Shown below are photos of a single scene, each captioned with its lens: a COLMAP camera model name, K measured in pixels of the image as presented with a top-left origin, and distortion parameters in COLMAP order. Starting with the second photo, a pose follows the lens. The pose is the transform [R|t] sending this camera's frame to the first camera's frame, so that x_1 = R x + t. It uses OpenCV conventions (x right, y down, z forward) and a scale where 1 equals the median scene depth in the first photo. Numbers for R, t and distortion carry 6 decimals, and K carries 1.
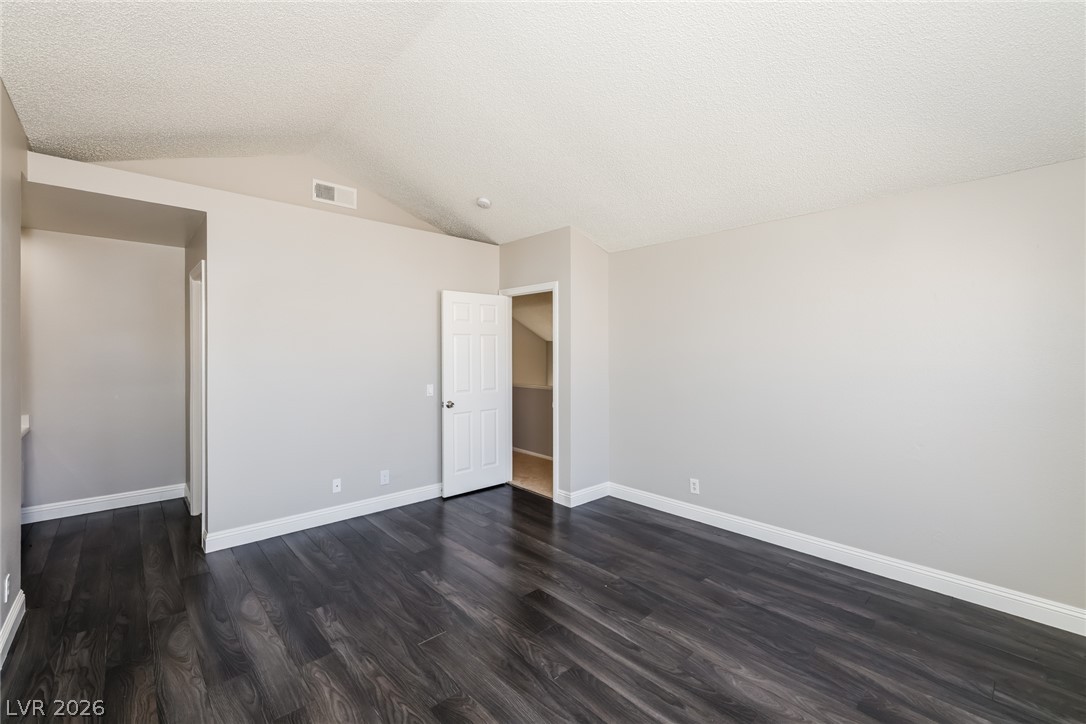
lens RADIAL K [[461.8, 0, 541.0], [0, 461.8, 356.7], [0, 0, 1]] dist [0.001520, 0.000807]
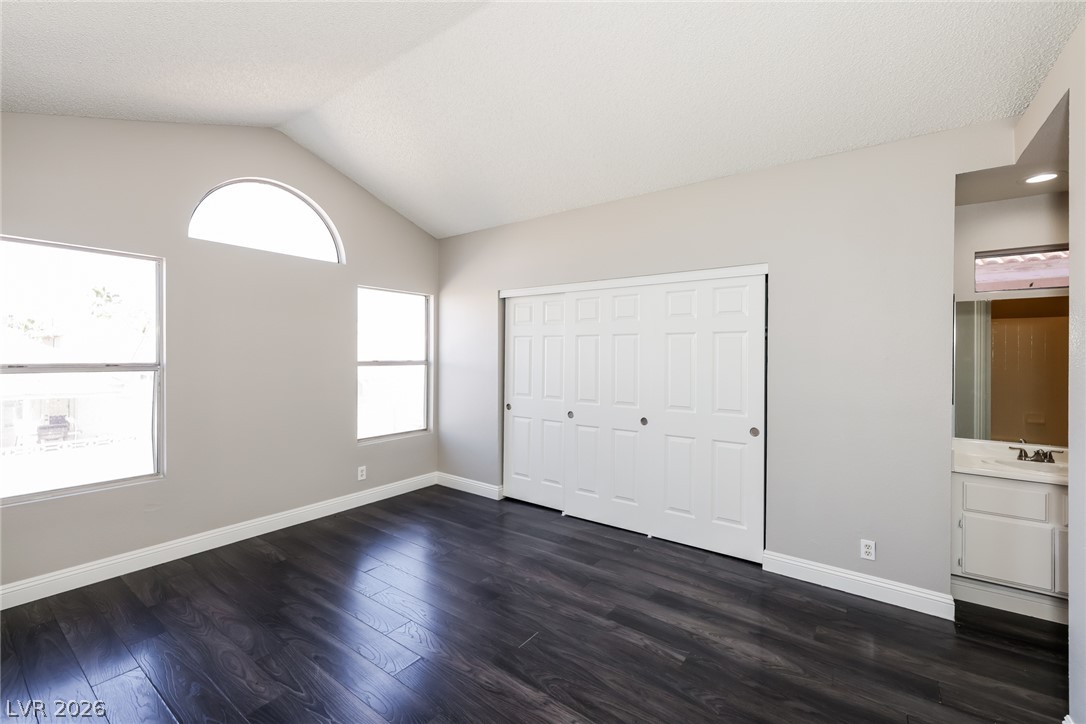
lens RADIAL K [[461.8, 0, 545.2], [0, 461.8, 357.1], [0, 0, 1]] dist [0.001520, 0.000807]
pose [[-0.981173, -0.009769, -0.192883, -0.069089], [-0.012698, 0.999822, 0.013953, -0.017248], [0.192712, 0.016140, -0.981123, 1.923790]]
